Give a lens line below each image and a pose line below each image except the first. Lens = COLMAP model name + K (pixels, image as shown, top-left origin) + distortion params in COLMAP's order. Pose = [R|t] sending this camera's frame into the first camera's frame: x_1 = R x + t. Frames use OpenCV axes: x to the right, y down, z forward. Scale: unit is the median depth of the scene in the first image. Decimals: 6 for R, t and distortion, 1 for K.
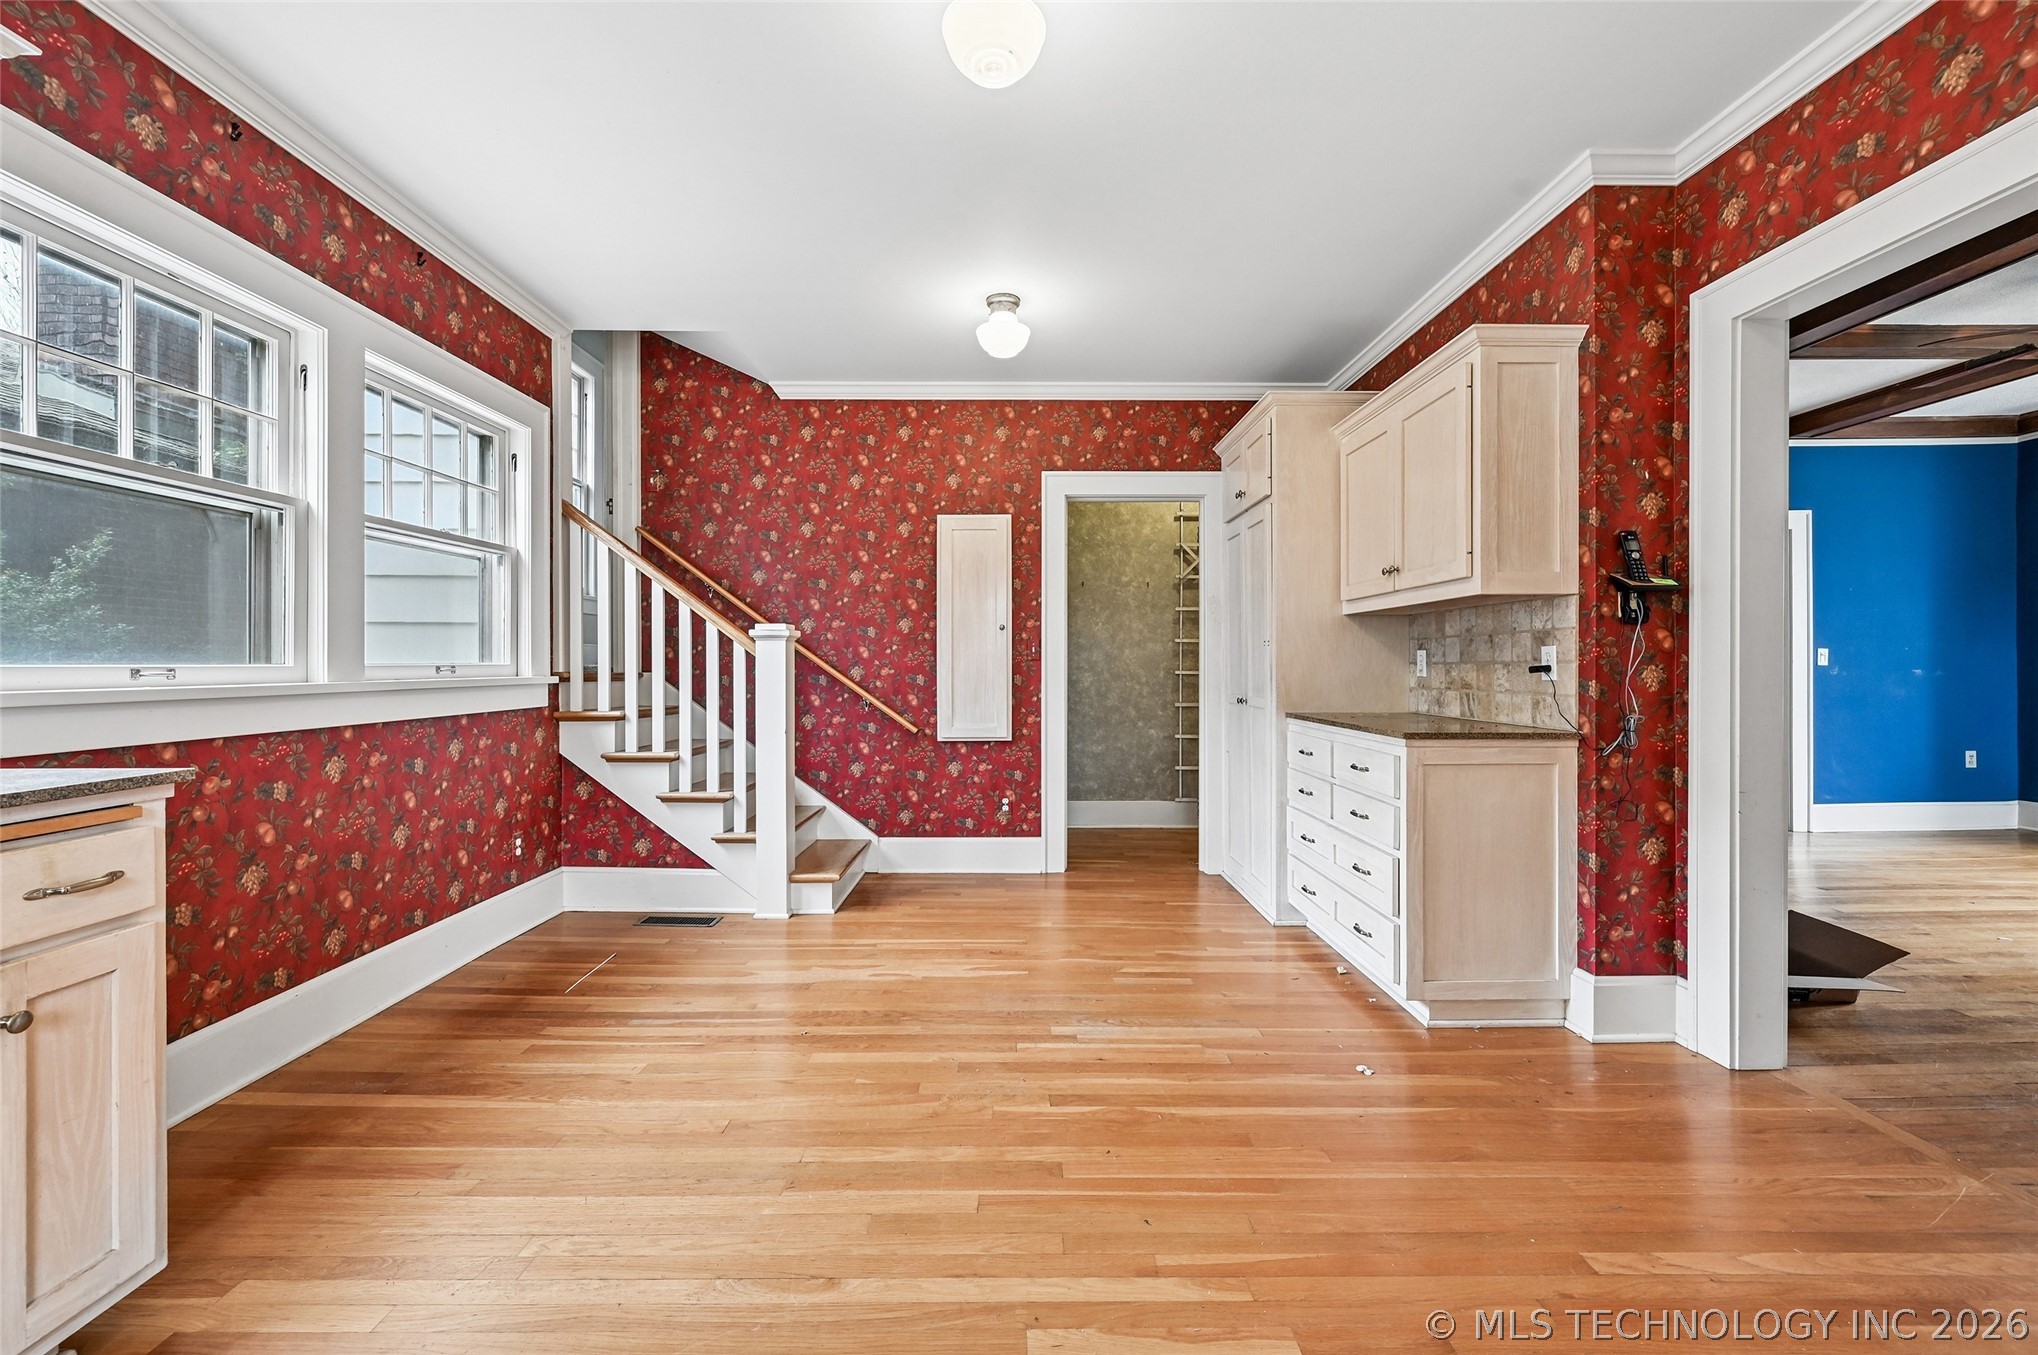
lens RADIAL K [[822.4, 0, 1018.4], [0, 822.4, 684.7], [0, 0, 1]] dist [0.002134, 0.000208]
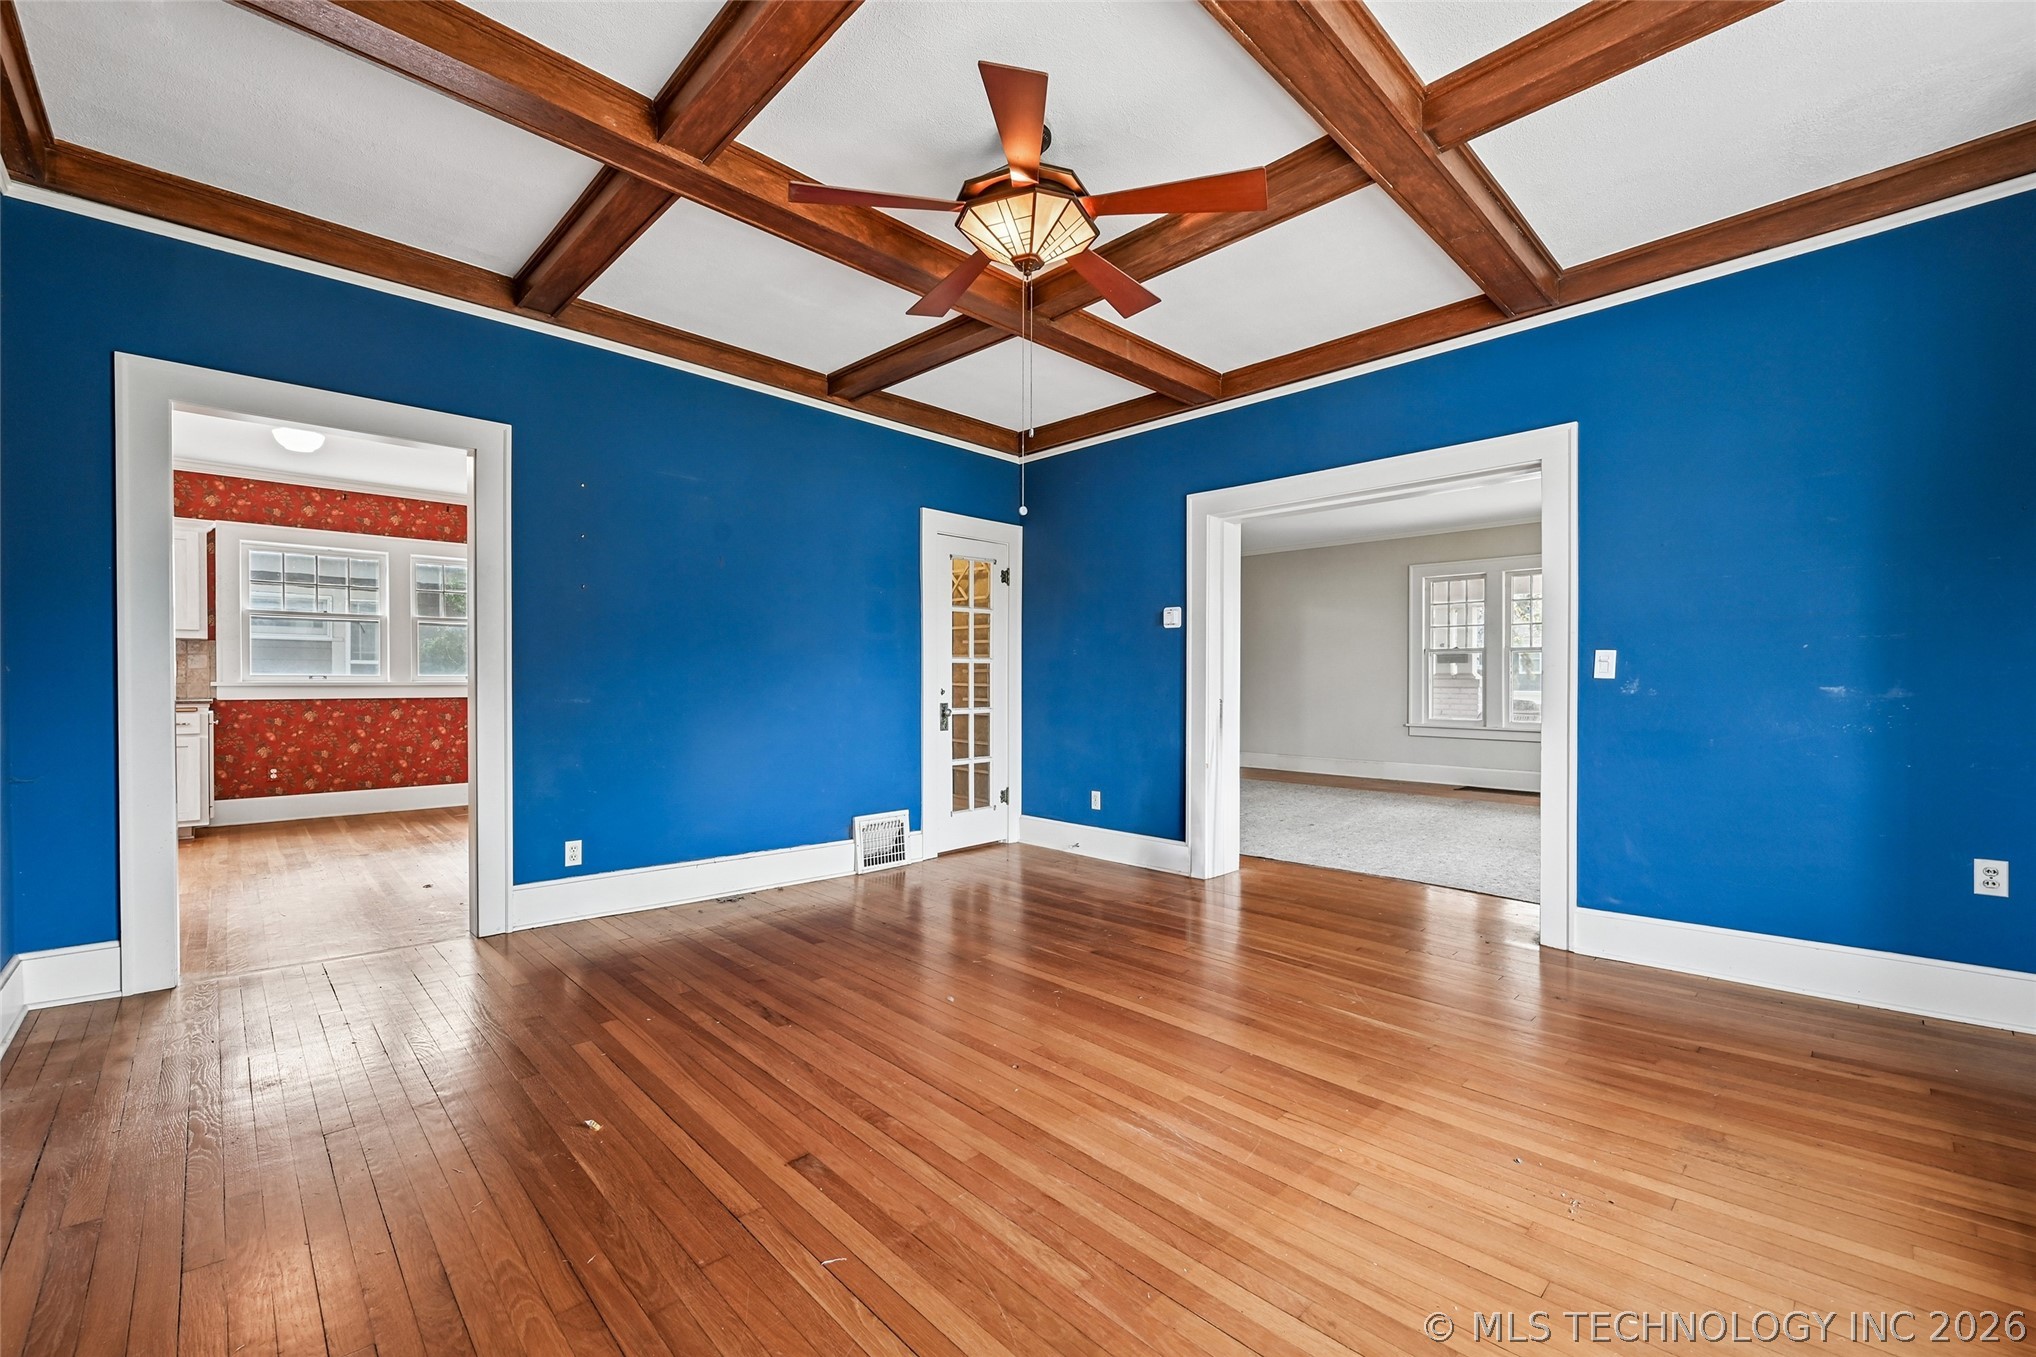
lens RADIAL K [[821.1, 0, 1018.9], [0, 821.1, 678.7], [0, 0, 1]] dist [-0.002145, -0.000177]
pose [[0.700796, 0.003088, -0.713355, 1.105207], [0.000065, 0.999990, 0.004393, -0.025390], [0.713362, -0.003125, 0.700789, 0.283360]]
